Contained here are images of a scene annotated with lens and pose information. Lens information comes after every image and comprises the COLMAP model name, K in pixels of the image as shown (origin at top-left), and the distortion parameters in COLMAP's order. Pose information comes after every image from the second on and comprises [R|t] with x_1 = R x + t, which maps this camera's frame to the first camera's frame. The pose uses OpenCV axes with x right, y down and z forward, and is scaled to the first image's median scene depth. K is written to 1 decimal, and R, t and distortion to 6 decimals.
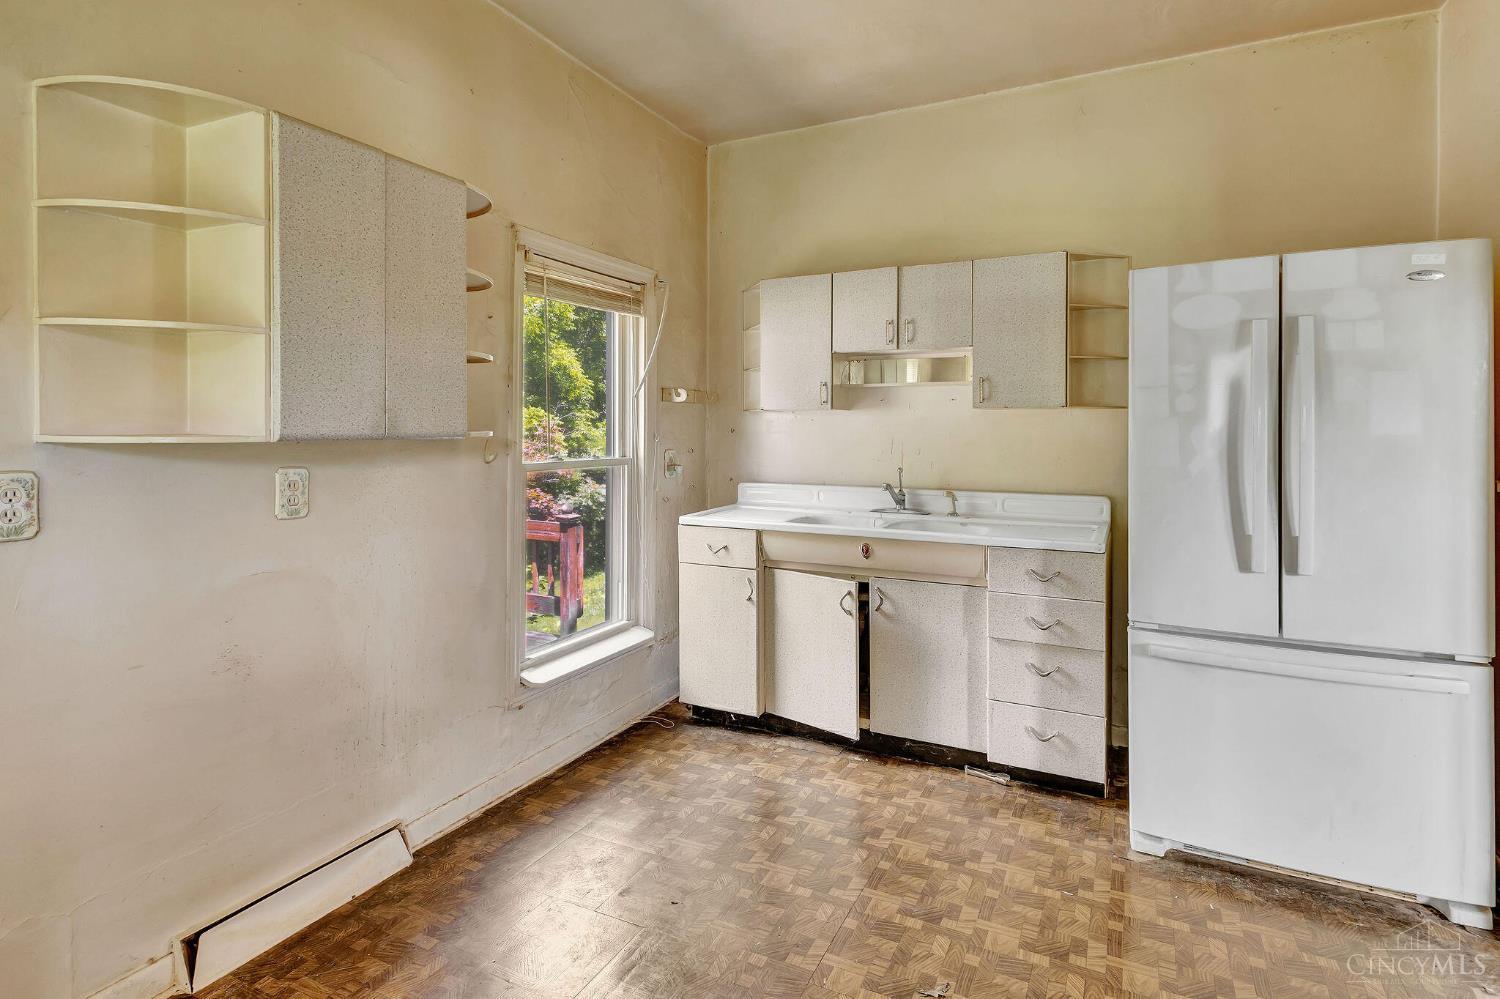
lens RADIAL K [[757.6, 0, 754.2], [0, 757.6, 431.9], [0, 0, 1]] dist [0.000628, -0.001259]
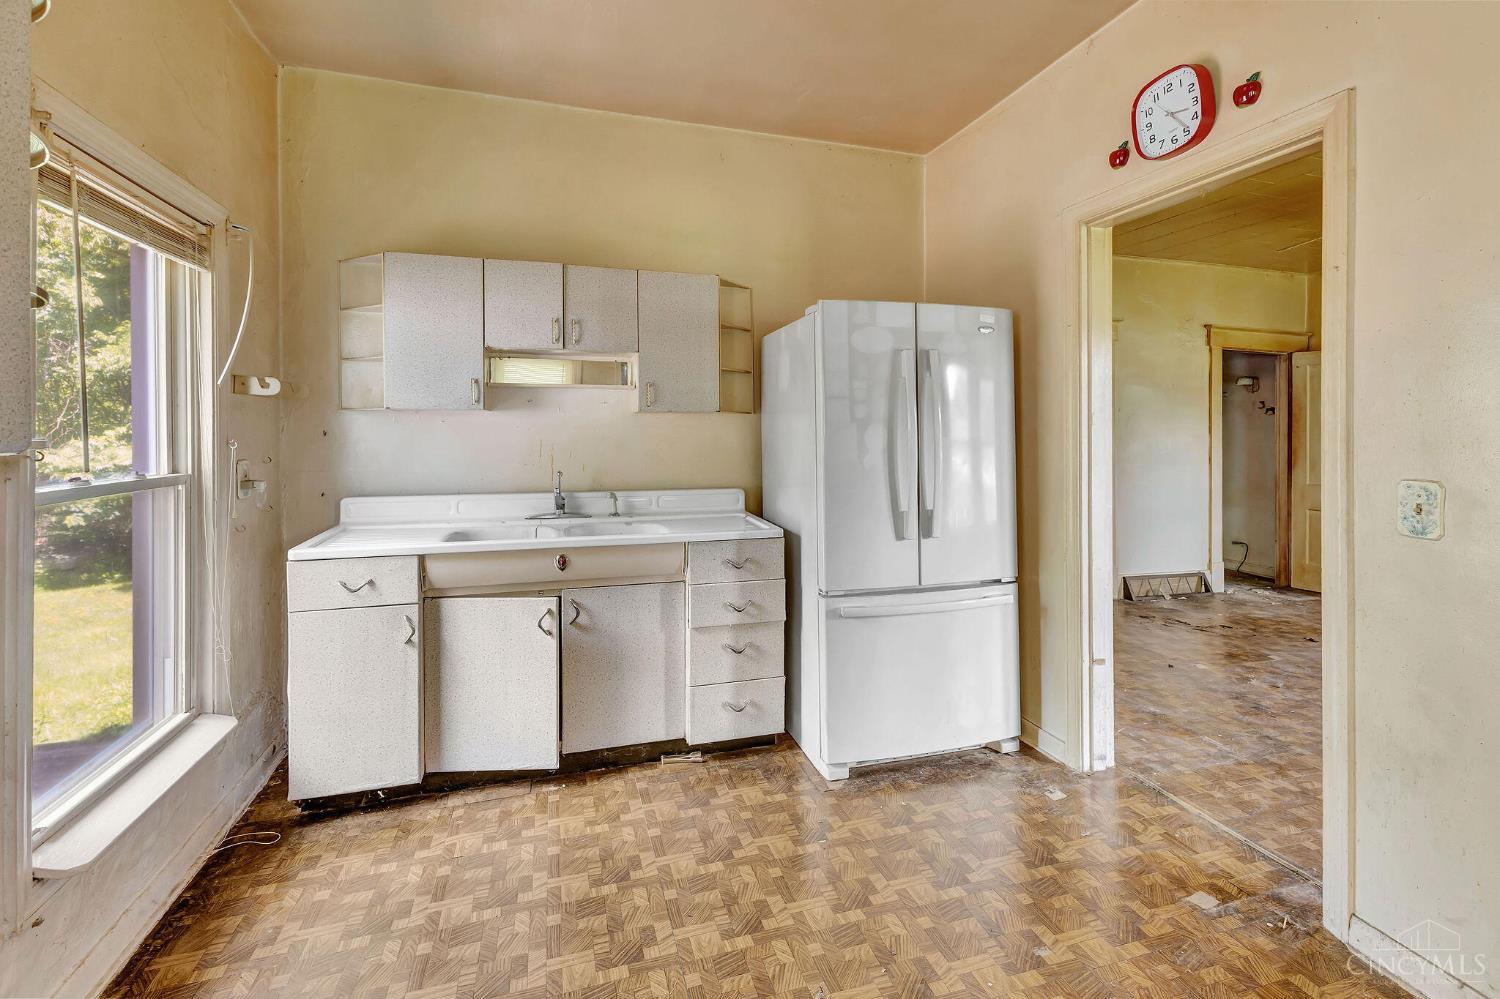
lens RADIAL K [[655.9, 0, 757.9], [0, 655.9, 433.3], [0, 0, 1]] dist [0.002625, -0.000253]
pose [[0.726812, -0.003931, 0.686825, -0.224569], [0.002498, 0.999992, 0.003080, -0.003894], [-0.686832, -0.000523, 0.726816, 0.239749]]
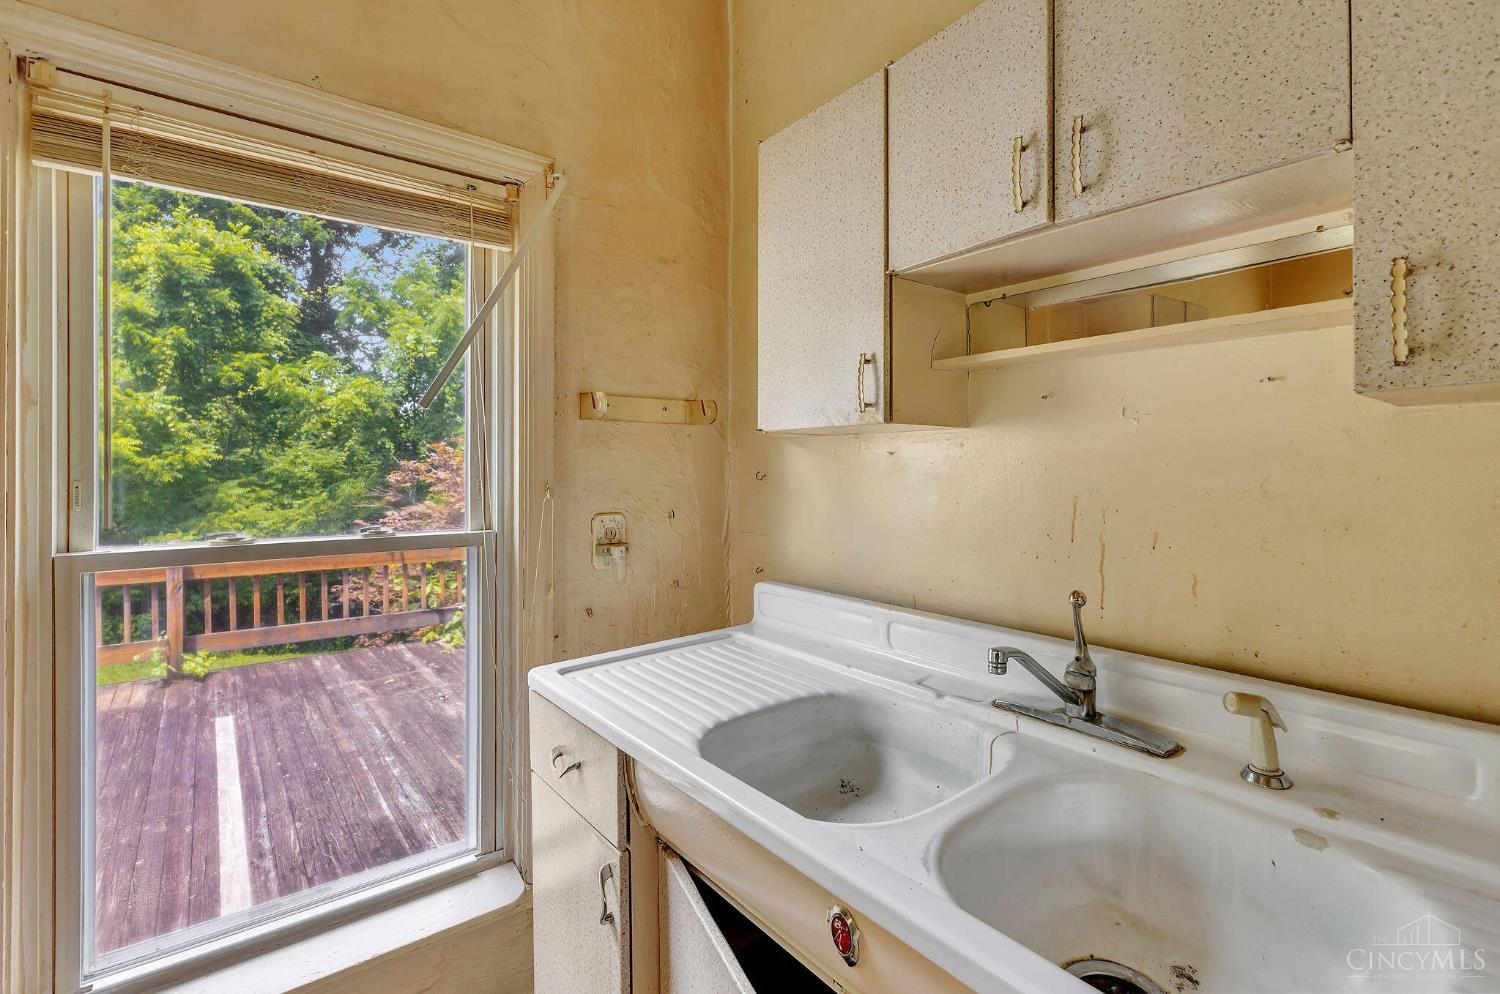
lens RADIAL K [[702.5, 0, 747.1], [0, 702.5, 471.5], [0, 0, 1]] dist [0.000503, 0.000191]
pose [[0.908440, -0.001152, -0.418013, 0.213255], [0.001024, 0.999999, -0.000530, -0.006077], [0.418014, 0.000053, 0.908441, 0.739085]]
